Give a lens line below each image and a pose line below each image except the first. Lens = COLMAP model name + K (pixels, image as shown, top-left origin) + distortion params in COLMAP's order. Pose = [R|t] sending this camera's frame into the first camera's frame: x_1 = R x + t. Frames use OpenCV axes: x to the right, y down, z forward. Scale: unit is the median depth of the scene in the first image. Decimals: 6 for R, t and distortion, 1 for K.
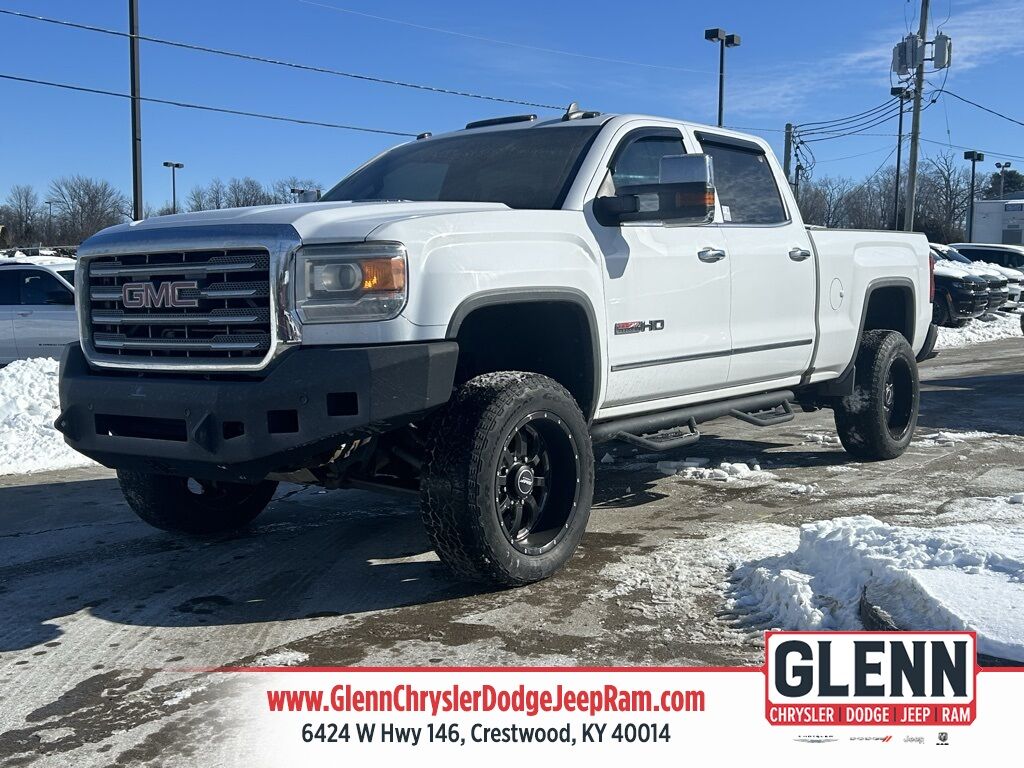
lens RADIAL K [[1206.9, 0, 512.0], [0, 1206.9, 384.0], [0, 0, 1]] dist [0.158461, -0.379205]
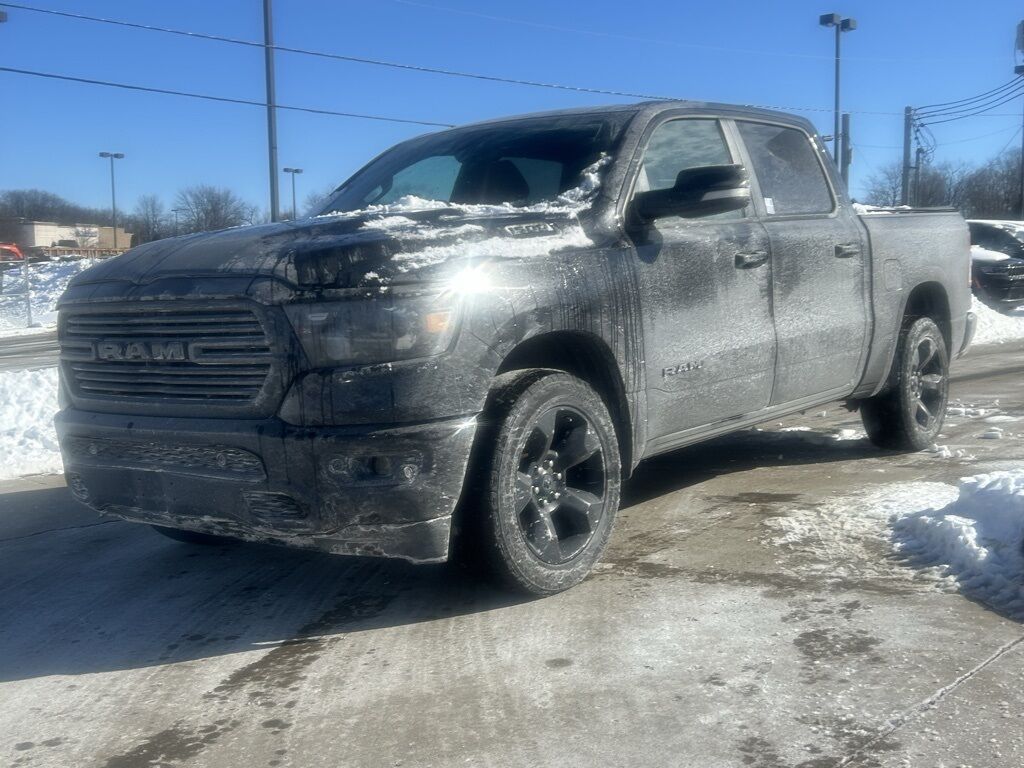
lens RADIAL K [[1206.9, 0, 512.0], [0, 1206.9, 384.0], [0, 0, 1]] dist [0.158461, -0.379205]
pose [[0.995919, -0.015840, -0.088856, -0.059415], [0.016095, 0.999868, 0.002147, 0.025438], [0.088810, -0.003568, 0.996042, -0.109257]]
